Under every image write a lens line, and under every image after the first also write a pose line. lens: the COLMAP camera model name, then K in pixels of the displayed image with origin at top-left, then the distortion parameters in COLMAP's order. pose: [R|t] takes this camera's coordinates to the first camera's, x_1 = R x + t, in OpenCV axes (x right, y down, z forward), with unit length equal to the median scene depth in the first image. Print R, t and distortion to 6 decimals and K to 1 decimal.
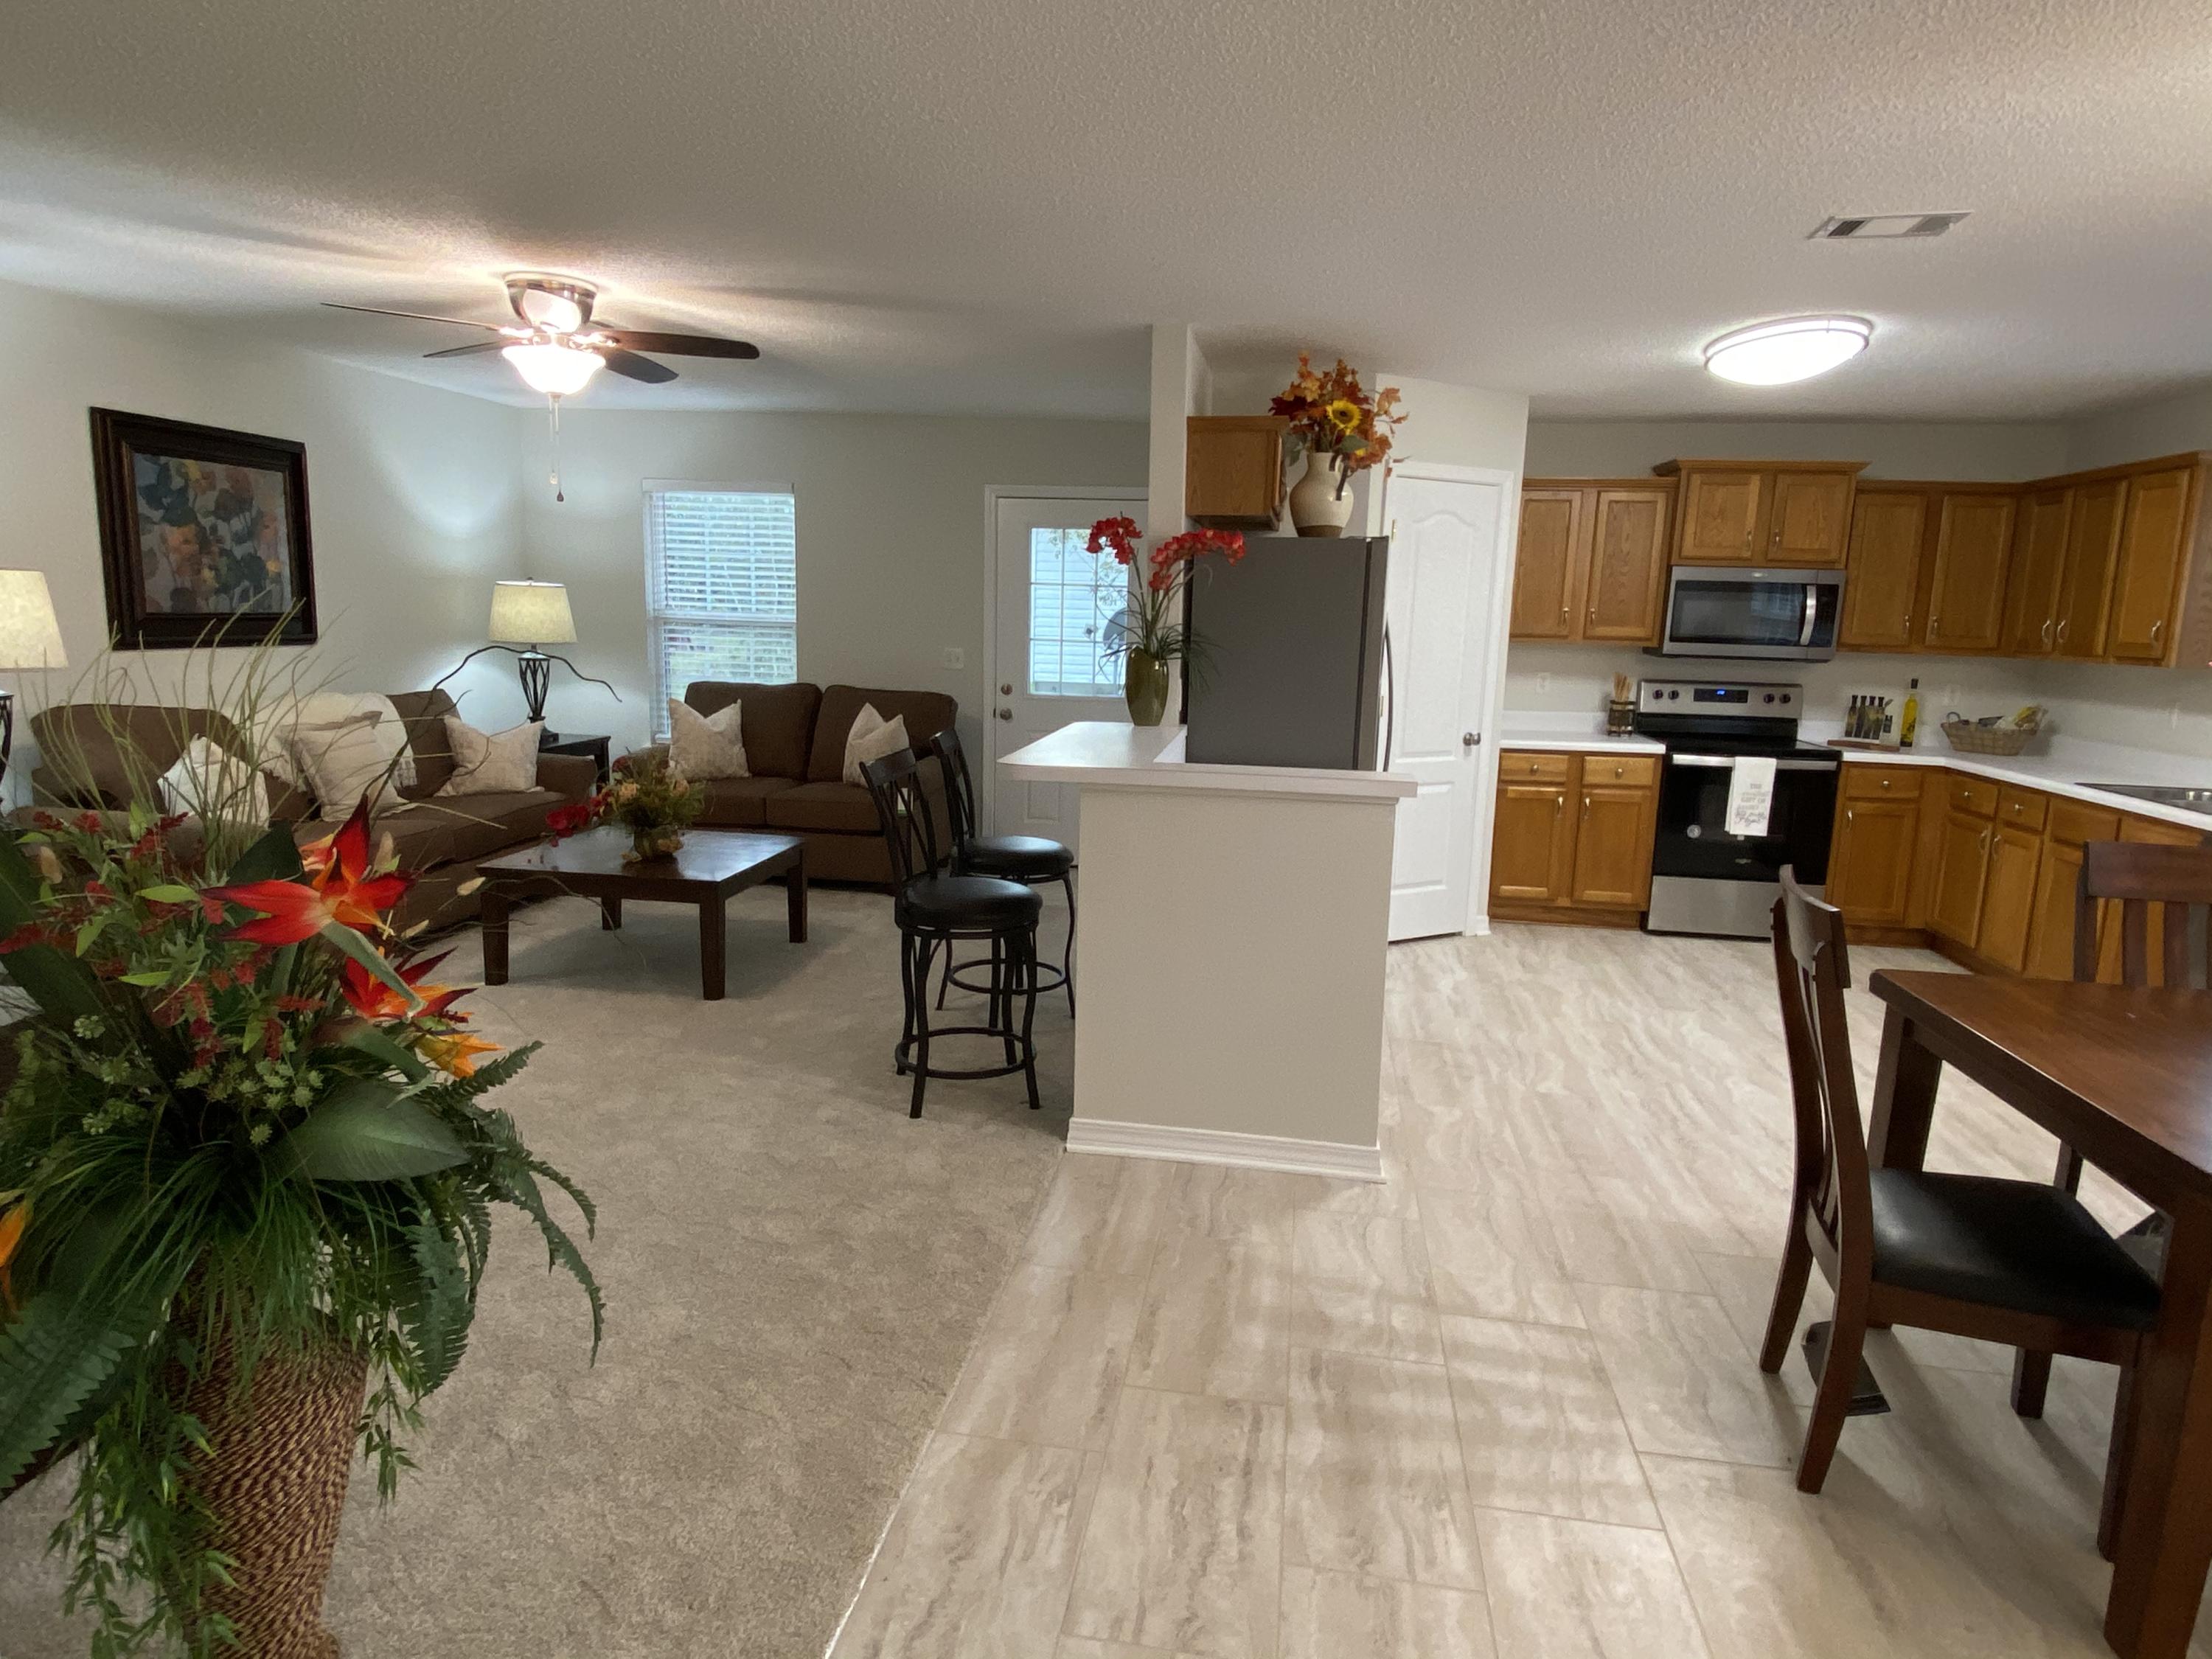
lens RADIAL K [[1285.5, 0, 1095.7], [0, 1285.5, 832.5], [0, 0, 1]] dist [0.015058, -0.021006]
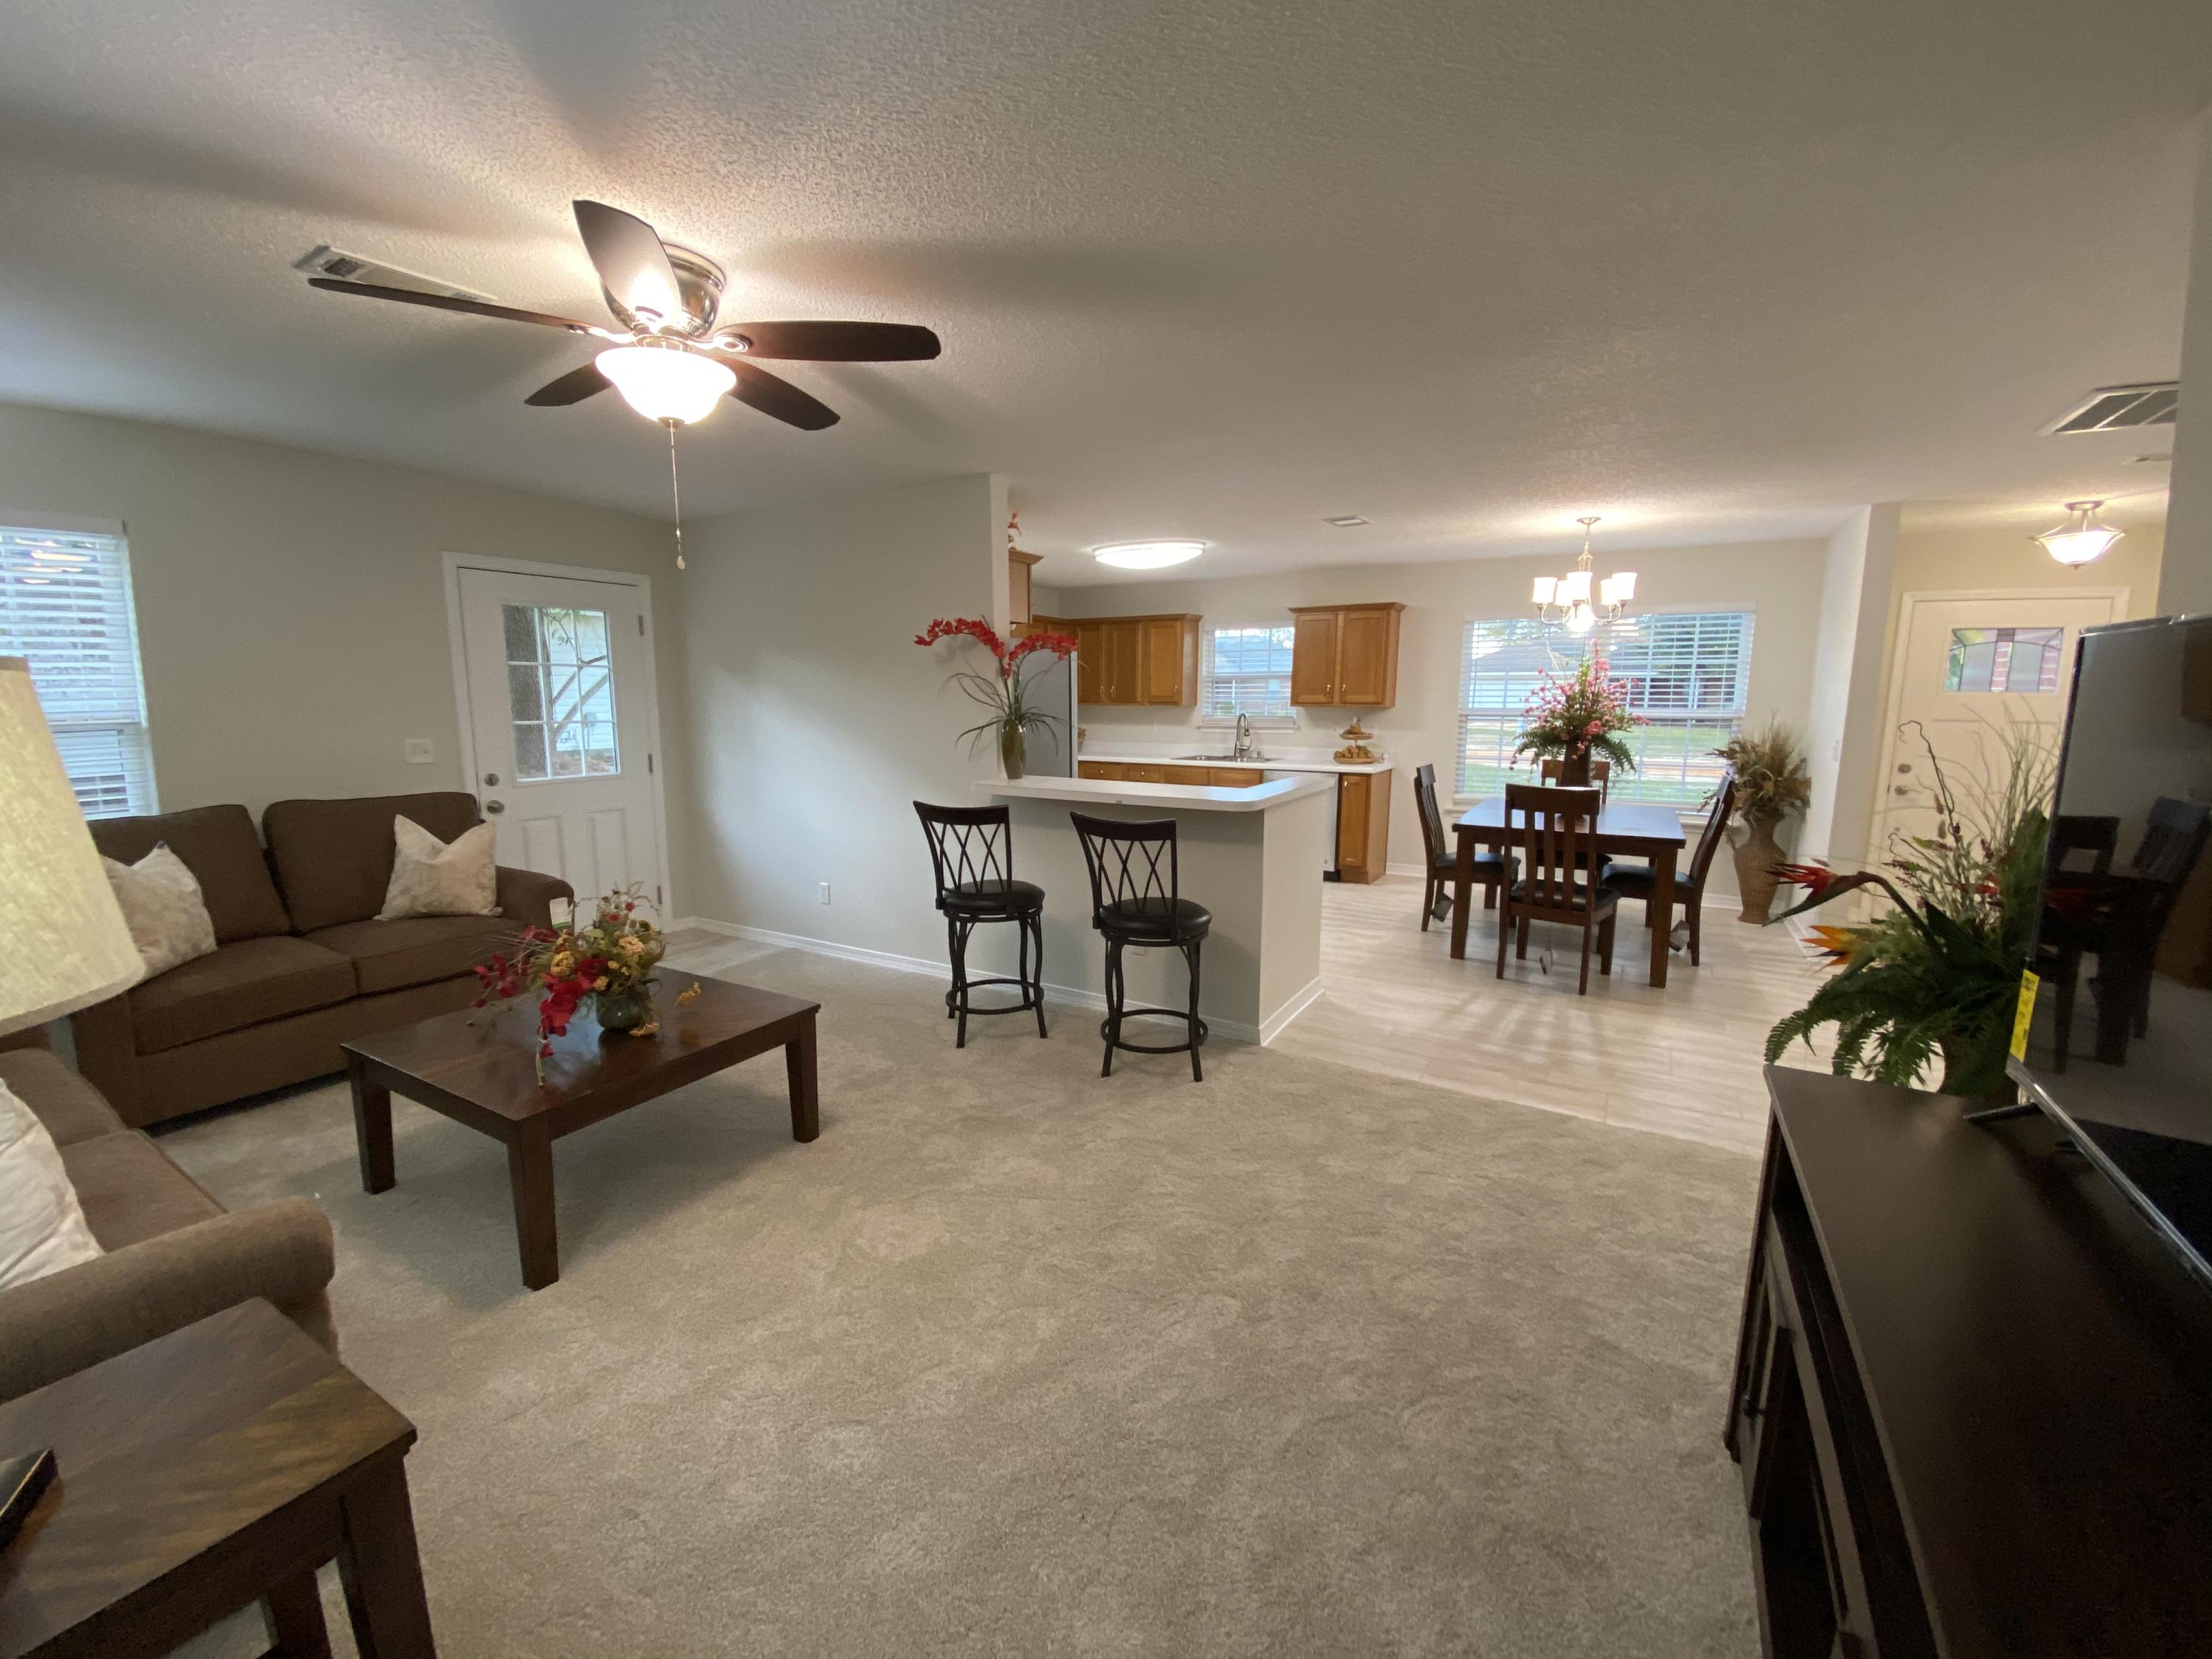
lens RADIAL K [[892.1, 0, 1091.2], [0, 892.1, 835.2], [0, 0, 1]] dist [-0.002449, -0.008118]
pose [[0.380841, -0.168460, 0.909165, -0.744832], [0.171295, 0.979097, 0.109664, -0.106125], [-0.908635, 0.113971, 0.401737, 0.555089]]
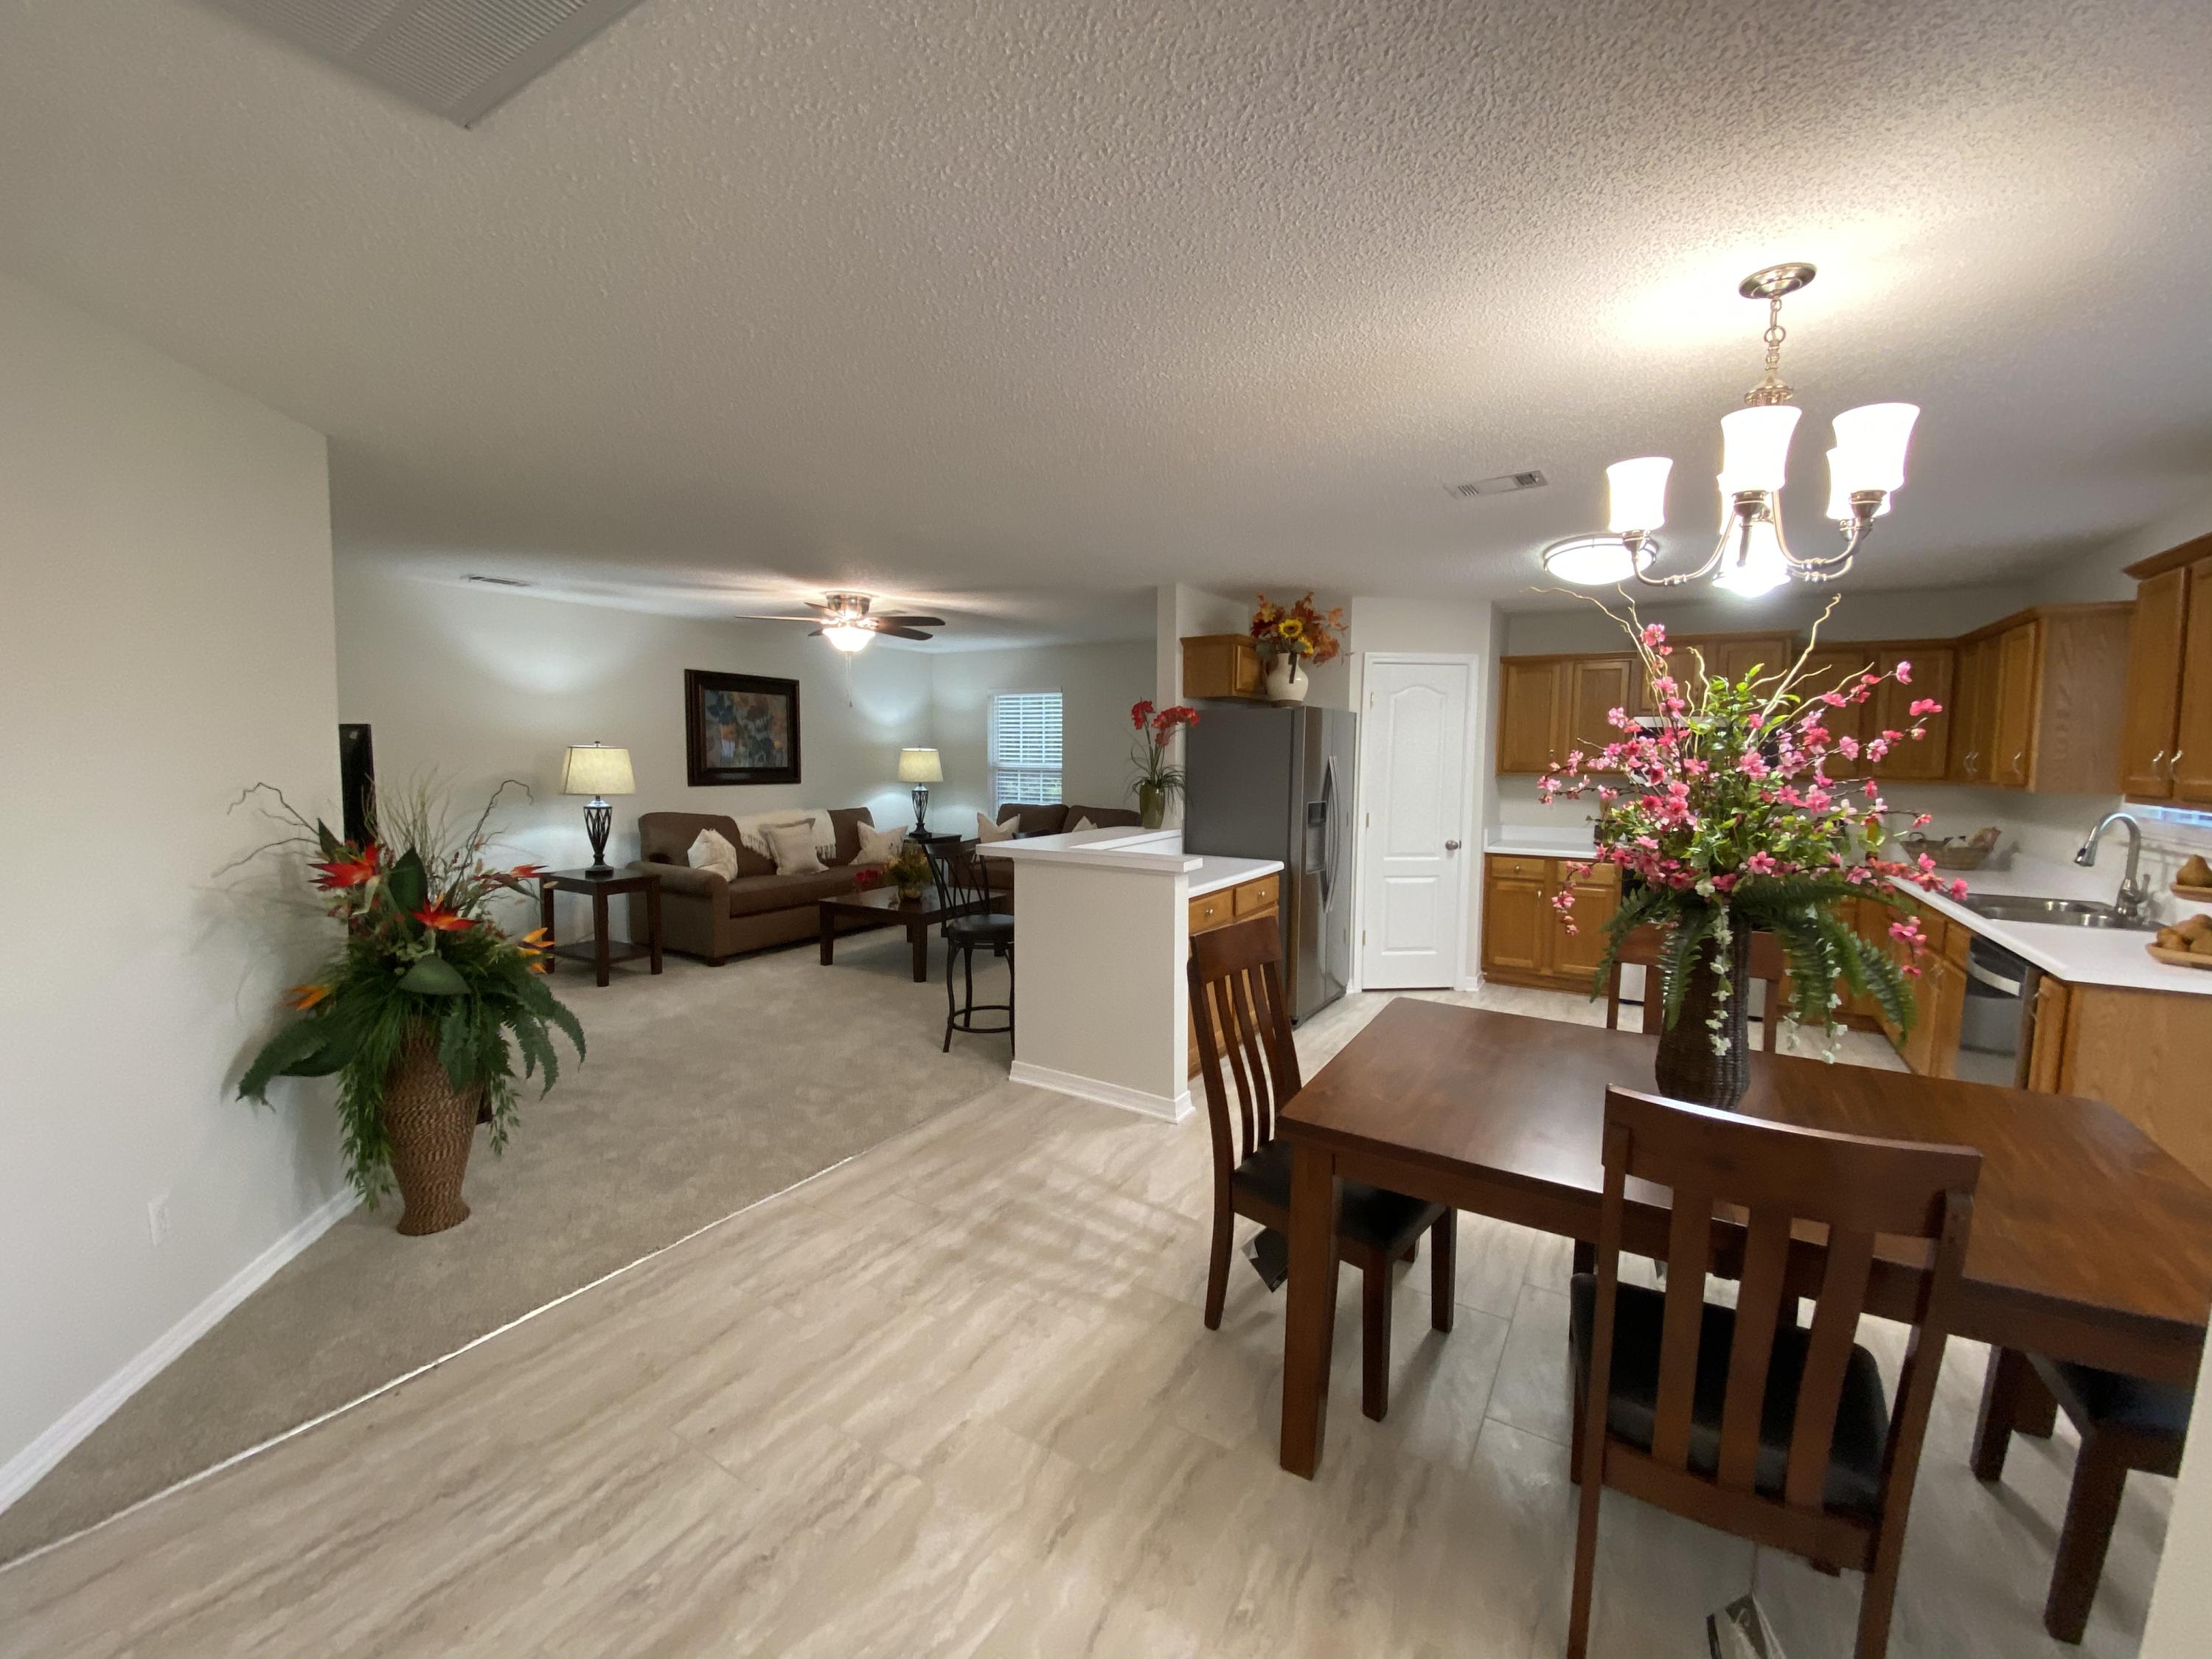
lens RADIAL K [[892.1, 0, 1115.9], [0, 892.1, 831.0], [0, 0, 1]] dist [-0.002449, -0.008118]
pose [[0.924381, 0.013665, -0.381225, 0.405179], [-0.048905, 0.995357, -0.082905, 0.011802], [0.378322, 0.095279, 0.920757, -0.029100]]
